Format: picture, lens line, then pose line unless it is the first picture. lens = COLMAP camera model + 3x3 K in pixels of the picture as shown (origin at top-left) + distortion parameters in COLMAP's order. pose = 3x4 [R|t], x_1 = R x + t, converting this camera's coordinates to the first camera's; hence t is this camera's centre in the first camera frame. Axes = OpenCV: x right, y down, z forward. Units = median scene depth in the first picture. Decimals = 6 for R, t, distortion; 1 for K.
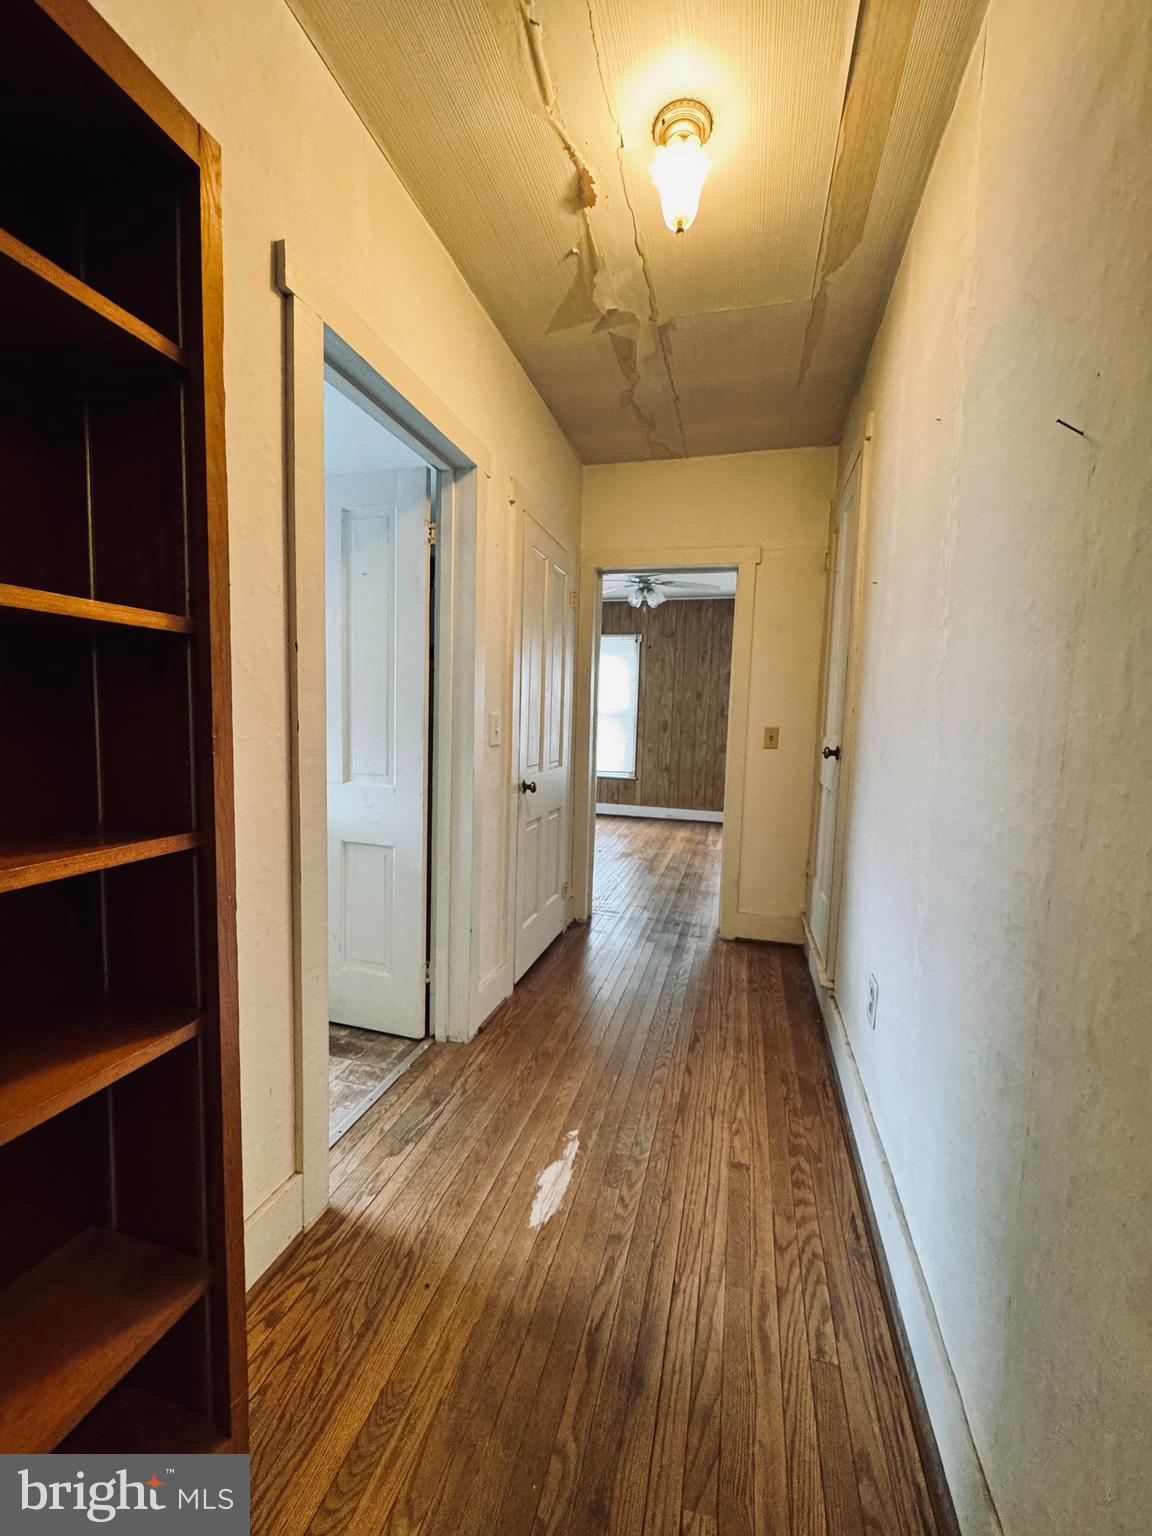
lens RADIAL K [[615.3, 0, 576.0], [0, 615.3, 768.0], [0, 0, 1]] dist [-0.001341, -0.000395]
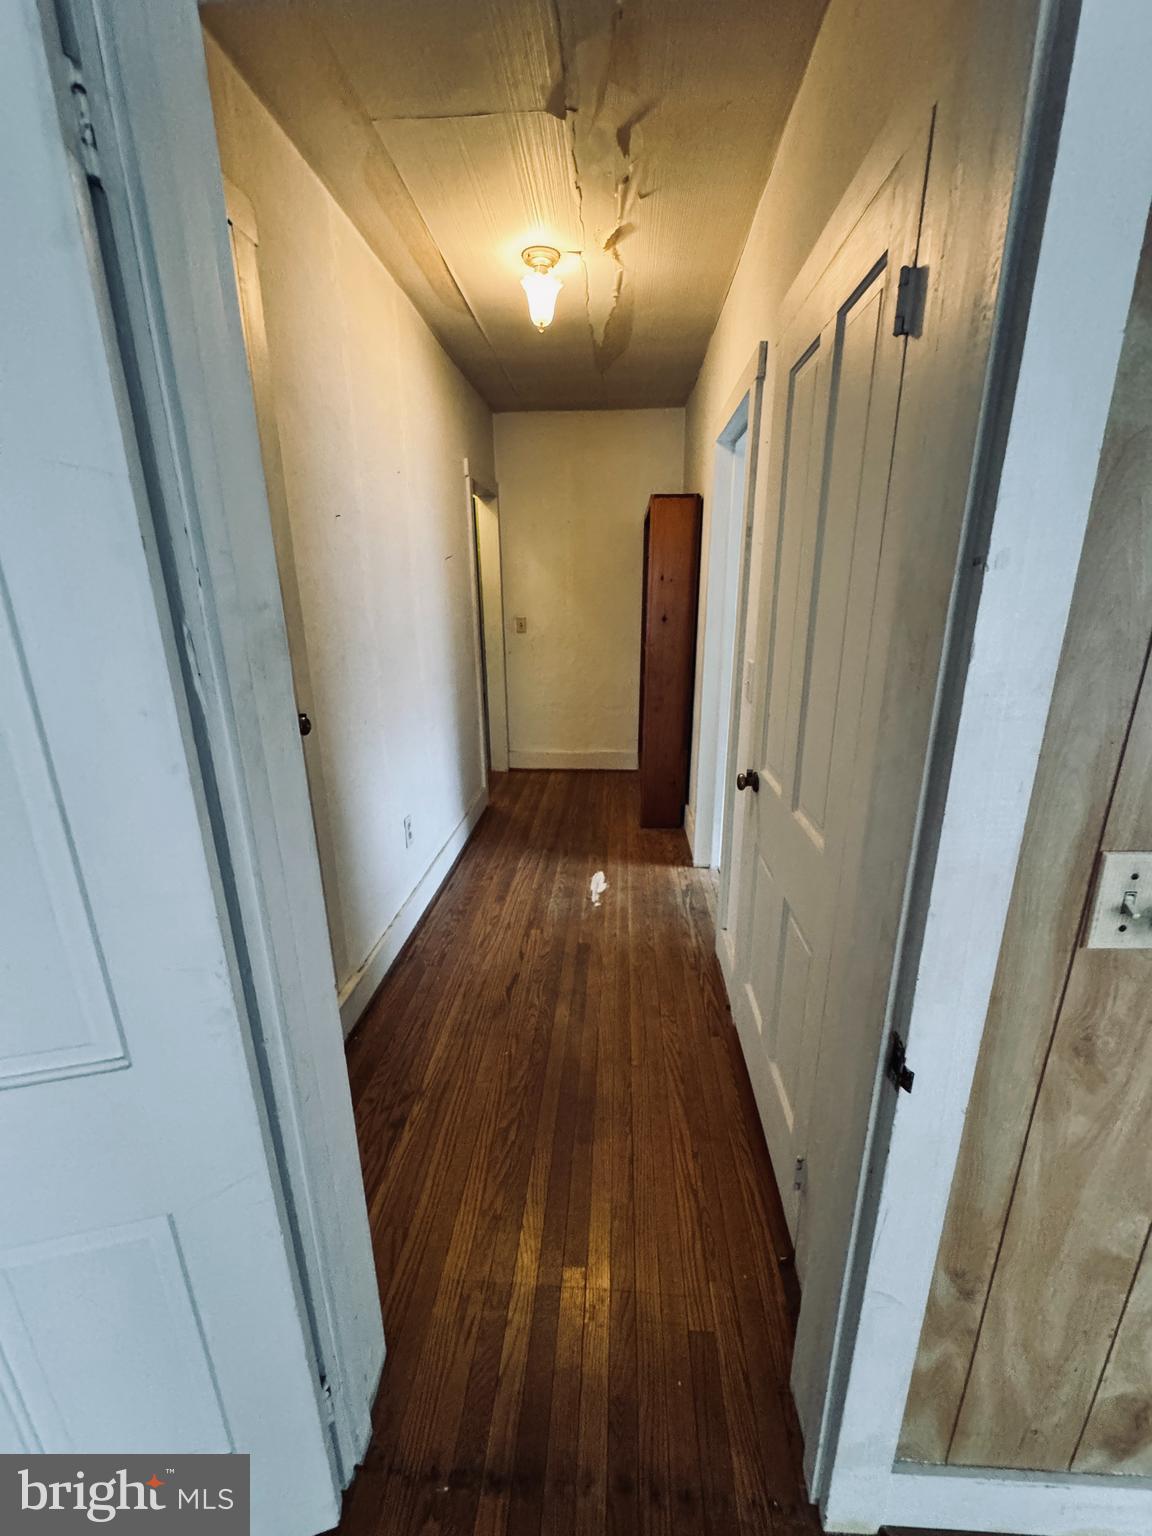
lens RADIAL K [[615.3, 0, 576.0], [0, 615.3, 768.0], [0, 0, 1]] dist [-0.001341, -0.000395]
pose [[-0.980710, 0.037361, -0.191864, 0.122024], [-0.034910, 0.932306, 0.359982, -0.113844], [0.192325, 0.359736, -0.913018, 0.818899]]
